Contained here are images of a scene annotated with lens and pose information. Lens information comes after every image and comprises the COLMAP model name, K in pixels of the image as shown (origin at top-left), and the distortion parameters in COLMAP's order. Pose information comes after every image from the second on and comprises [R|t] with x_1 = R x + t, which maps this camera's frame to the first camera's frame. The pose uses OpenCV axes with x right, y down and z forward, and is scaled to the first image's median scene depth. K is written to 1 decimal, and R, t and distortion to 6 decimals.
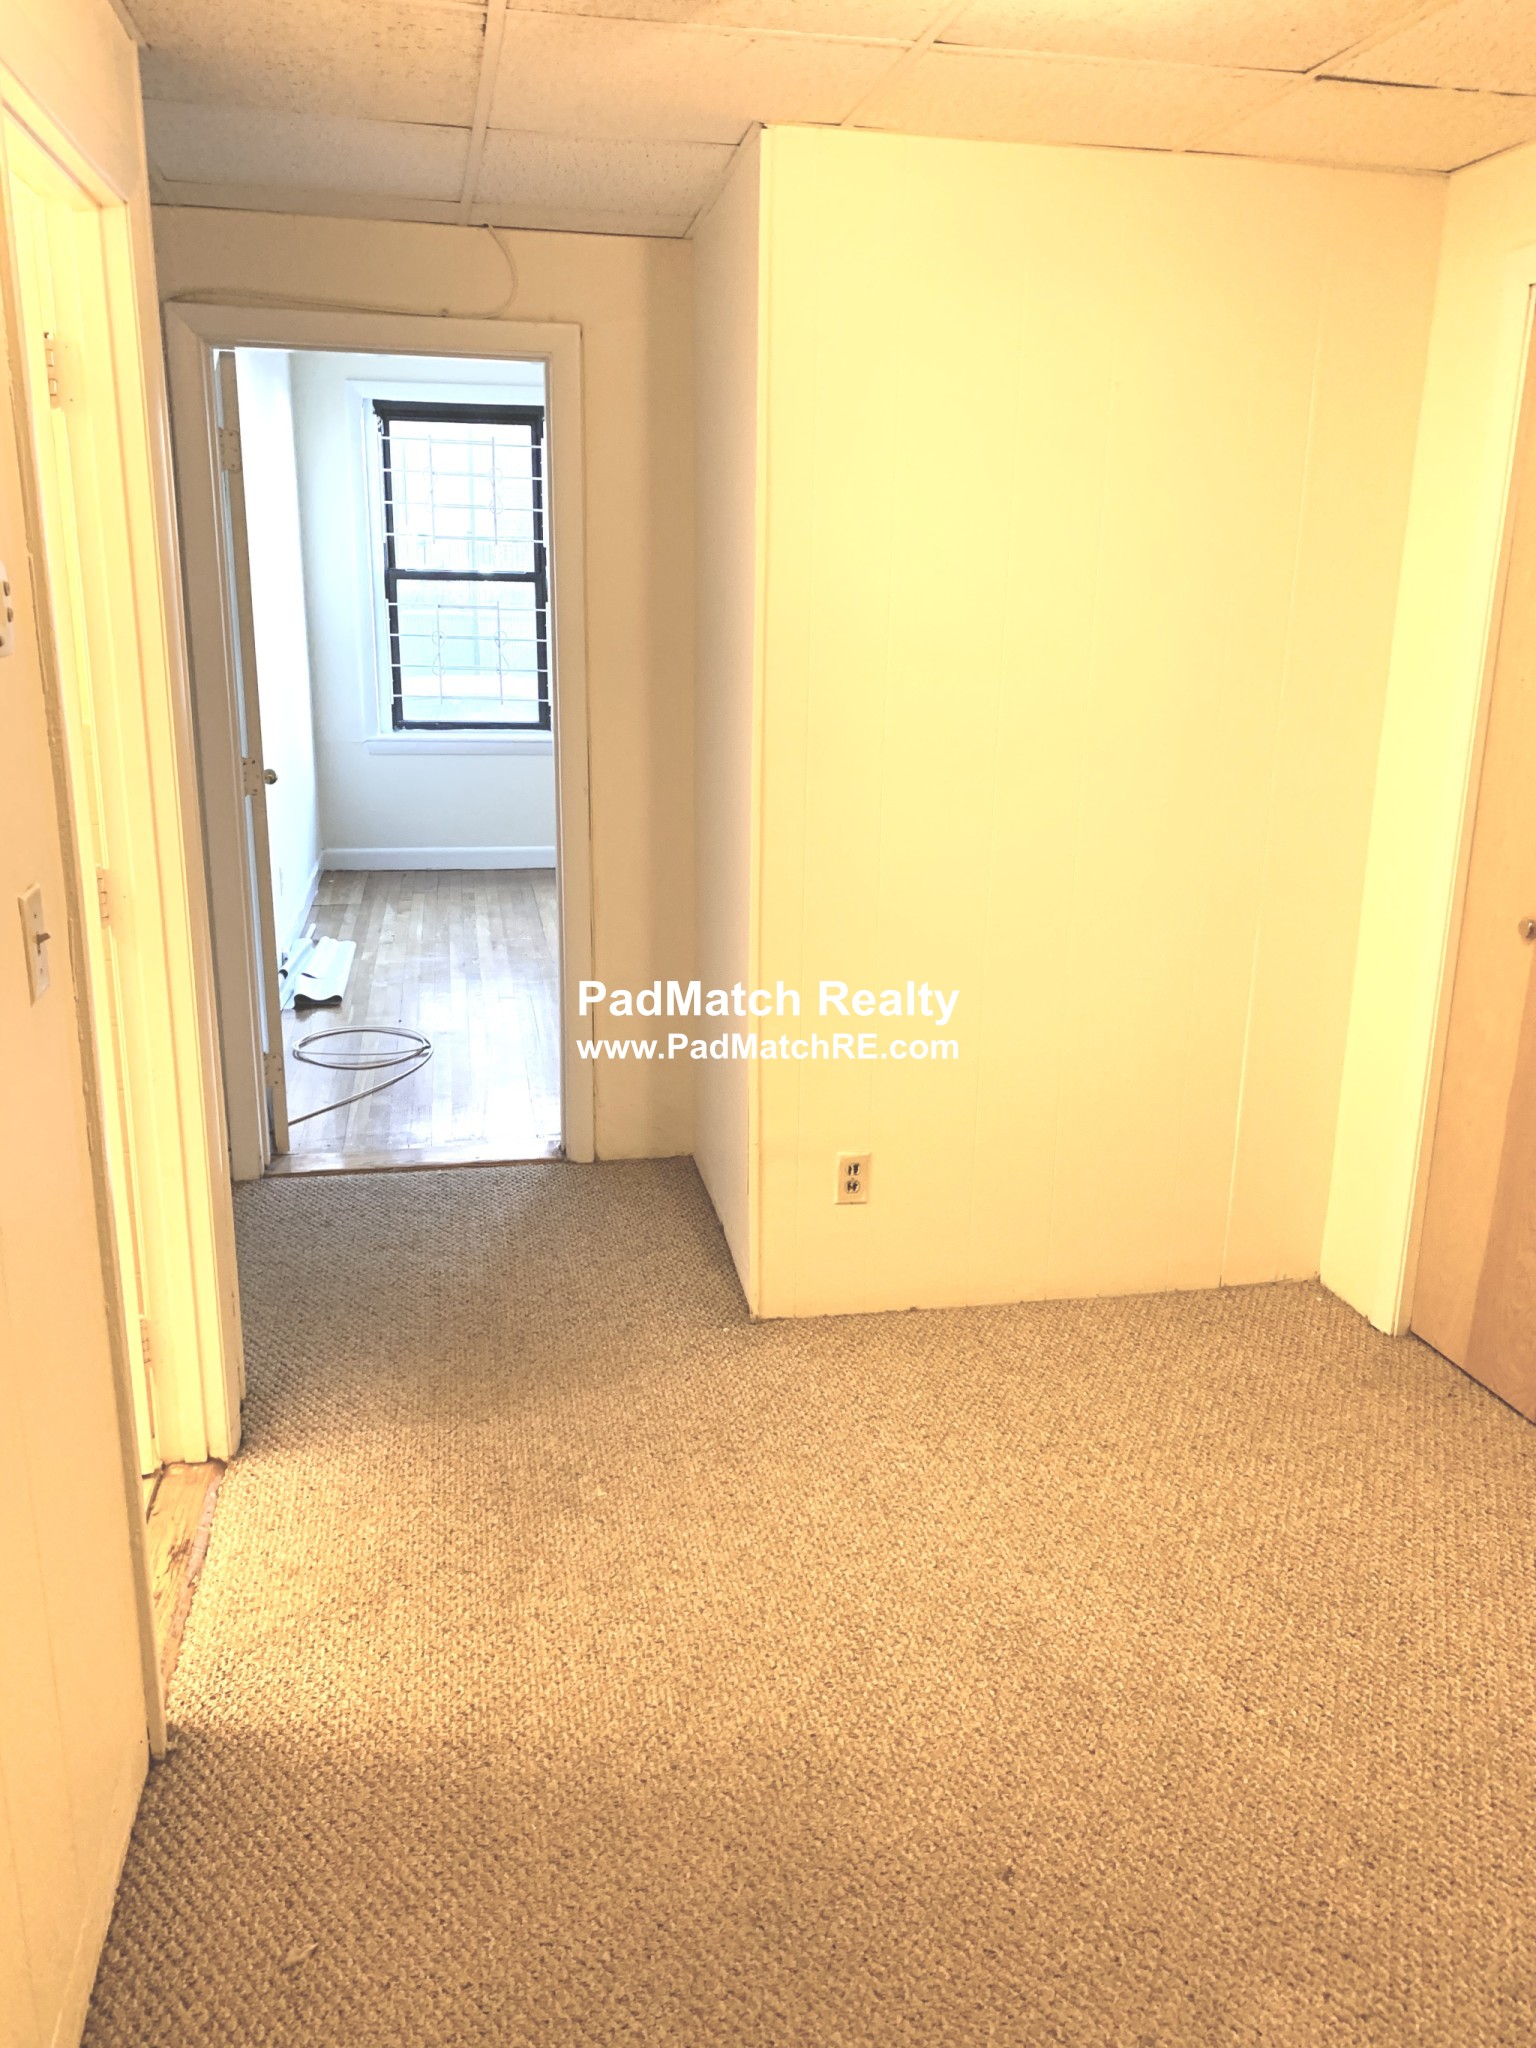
lens RADIAL K [[1575.9, 0, 774.3], [0, 1575.9, 1014.7], [0, 0, 1]] dist [0.041896, -0.041313]
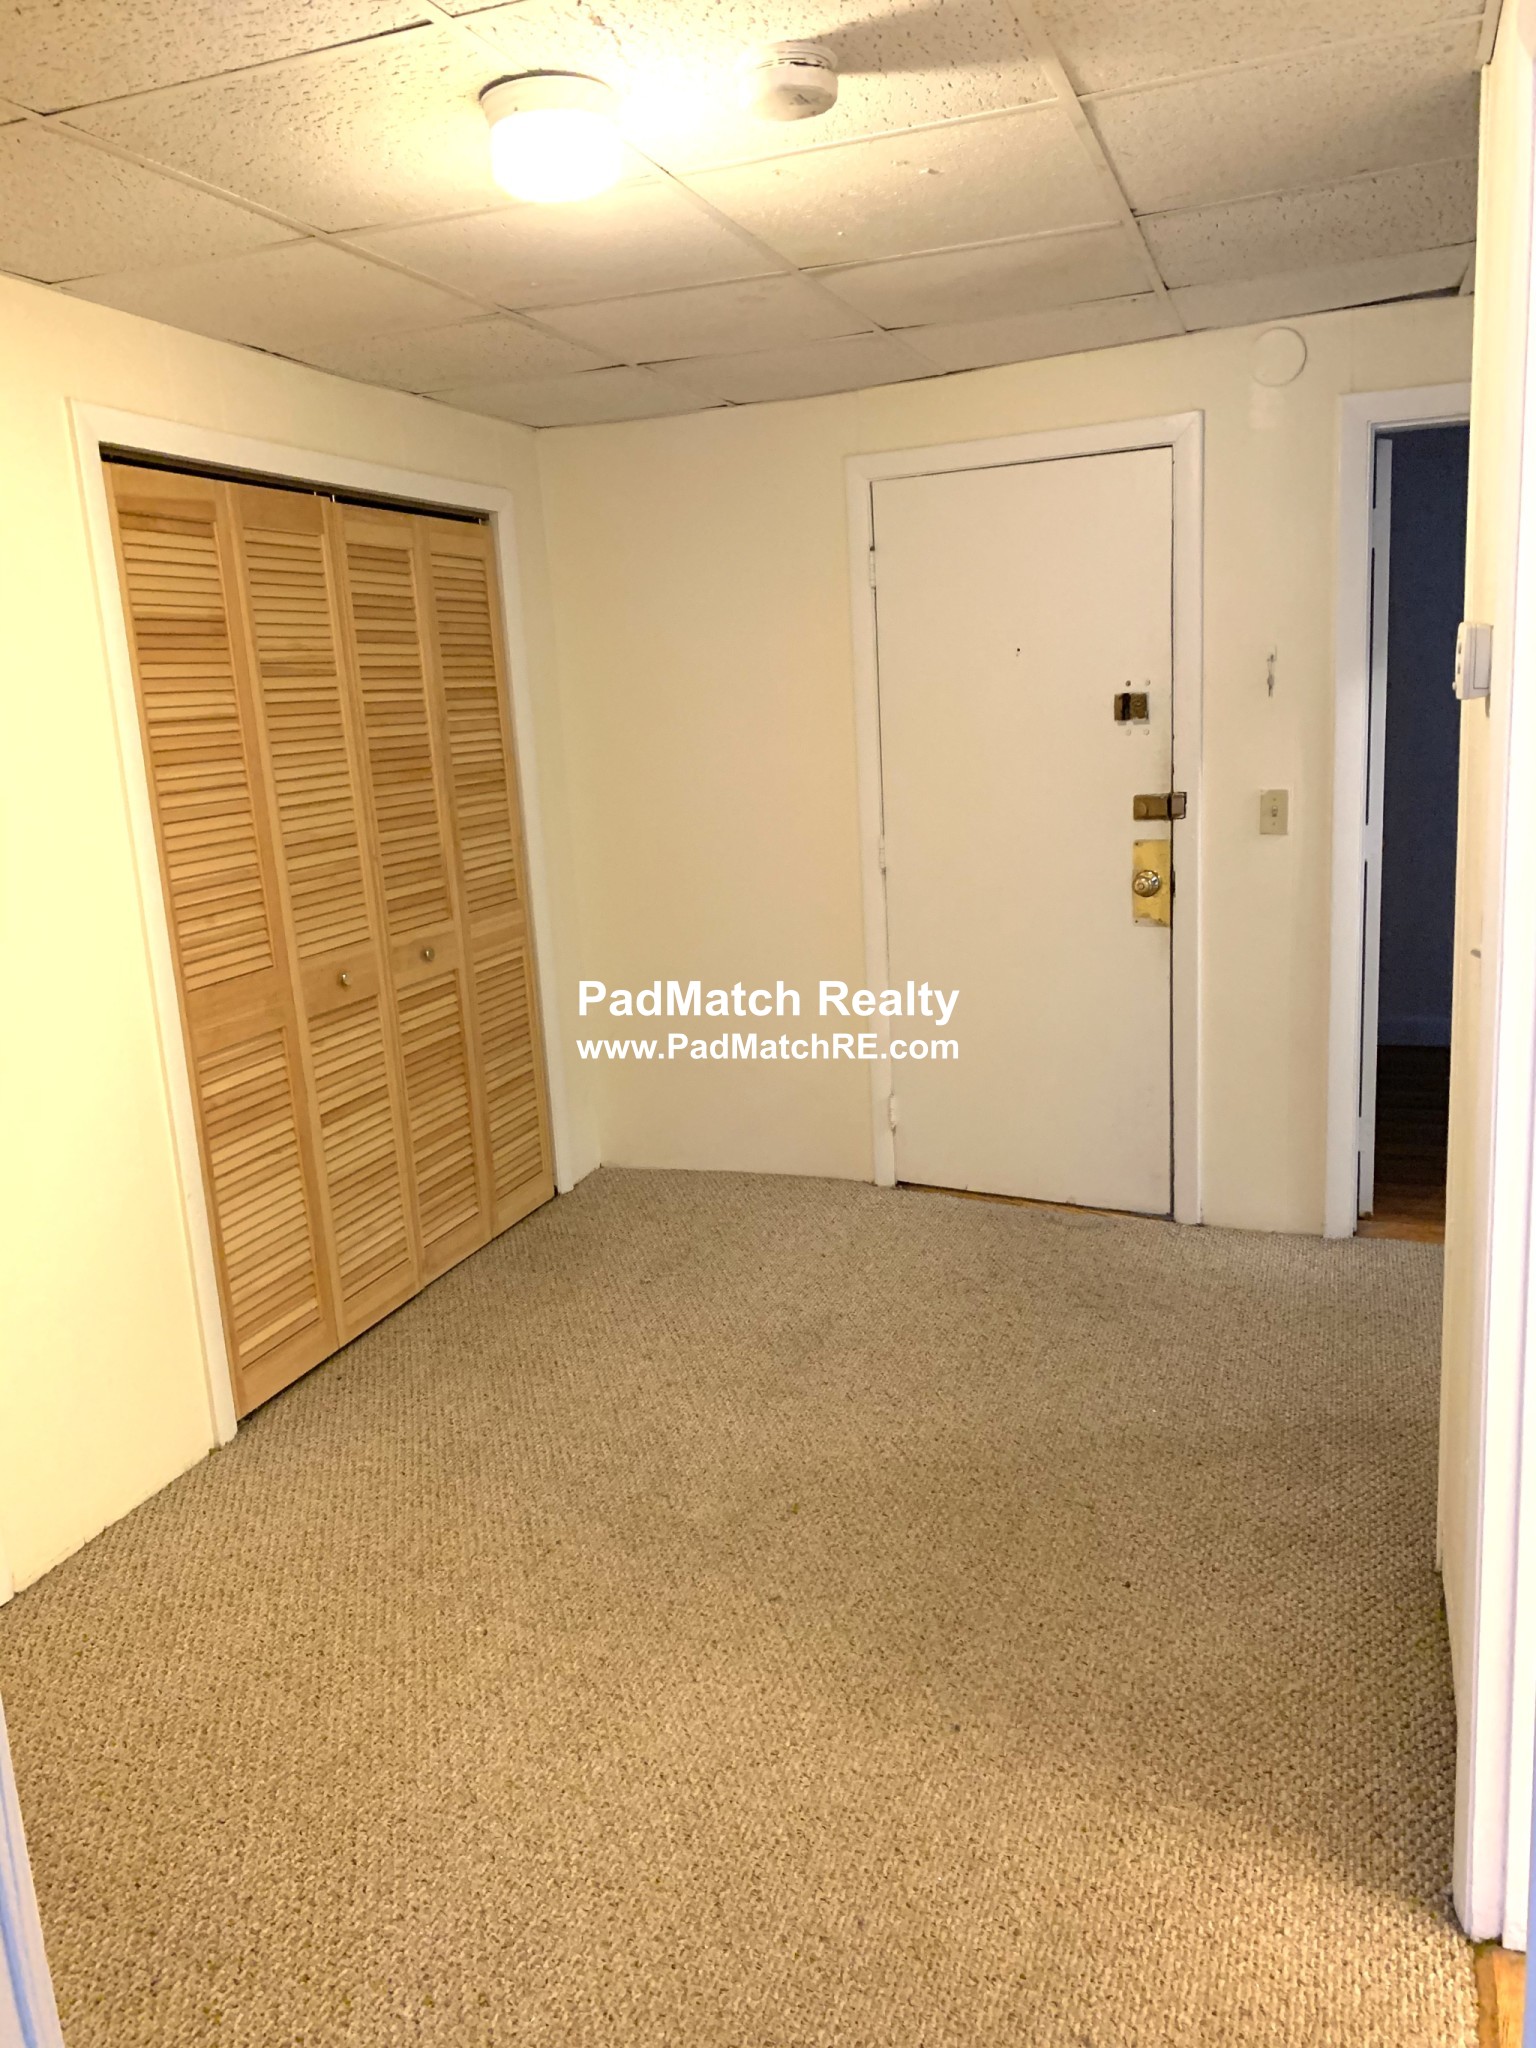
lens RADIAL K [[1575.9, 0, 765.5], [0, 1575.9, 1022.5], [0, 0, 1]] dist [0.041896, -0.041313]
pose [[-0.848974, -0.092510, 0.520273, -0.484960], [0.180413, 0.874657, 0.449918, -0.479278], [-0.496683, 0.475833, -0.725872, 1.653373]]
